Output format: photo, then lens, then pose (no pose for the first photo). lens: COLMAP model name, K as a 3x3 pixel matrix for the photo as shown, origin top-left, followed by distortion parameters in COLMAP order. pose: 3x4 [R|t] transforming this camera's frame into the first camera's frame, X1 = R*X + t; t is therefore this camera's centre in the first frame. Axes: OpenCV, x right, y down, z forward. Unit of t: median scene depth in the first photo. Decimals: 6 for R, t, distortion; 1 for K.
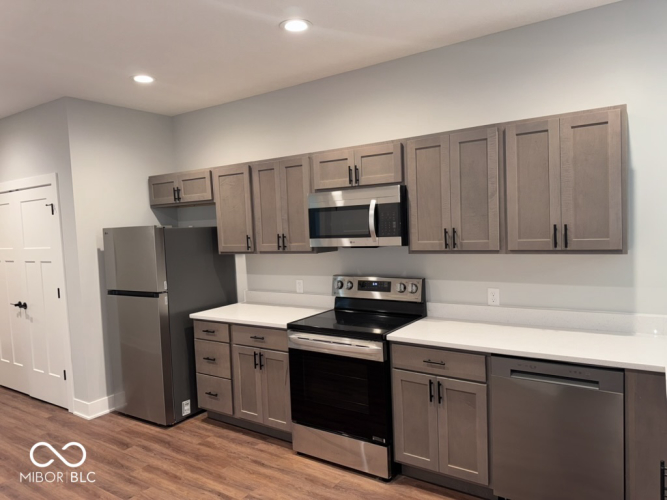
lens RADIAL K [[470.4, 0, 331.2], [0, 470.4, 244.8], [0, 0, 1]] dist [0.041142, -0.018775]
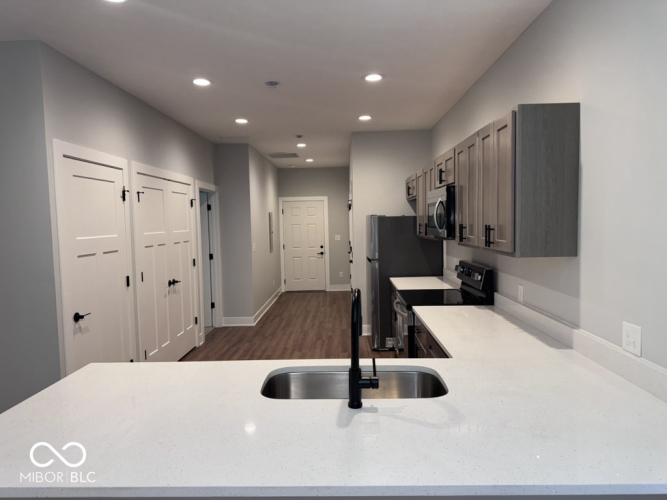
lens RADIAL K [[470.4, 0, 334.6], [0, 470.4, 253.1], [0, 0, 1]] dist [0.041142, -0.018775]
pose [[0.535658, 0.095580, -0.839008, 0.867460], [-0.060141, 0.995369, 0.074996, -0.023177], [0.842291, 0.010286, 0.538925, 0.126563]]
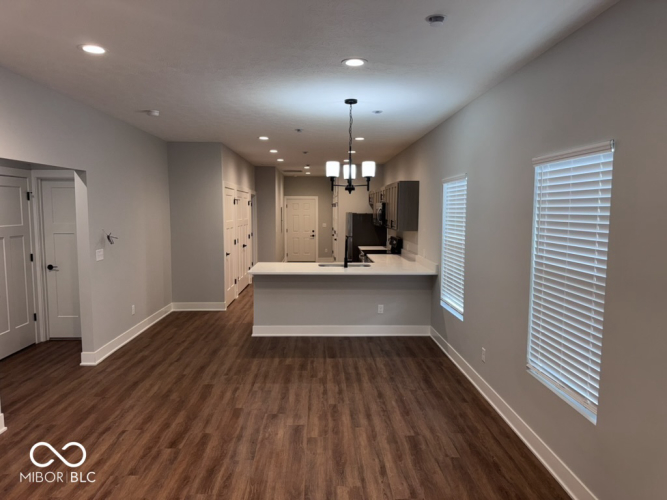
lens RADIAL K [[470.4, 0, 333.7], [0, 470.4, 250.6], [0, 0, 1]] dist [0.041142, -0.018775]
pose [[0.578636, 0.121805, -0.806439, 1.916746], [-0.086788, 0.992367, 0.087615, -0.052191], [0.810956, 0.019292, 0.584790, -0.693581]]
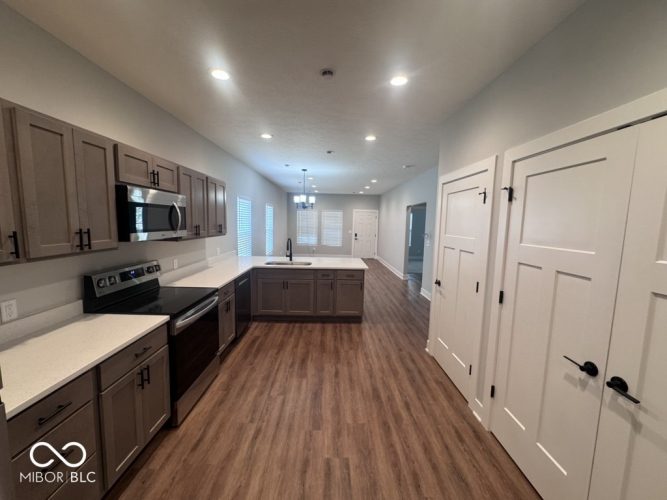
lens RADIAL K [[264.3, 0, 329.2], [0, 264.3, 249.6], [0, 0, 1]] dist [-0.001244, -0.000063]
pose [[-0.563688, -0.057149, 0.824009, -0.740405], [0.043293, 0.994188, 0.098567, -0.015961], [-0.824853, 0.091235, -0.557937, 0.994739]]
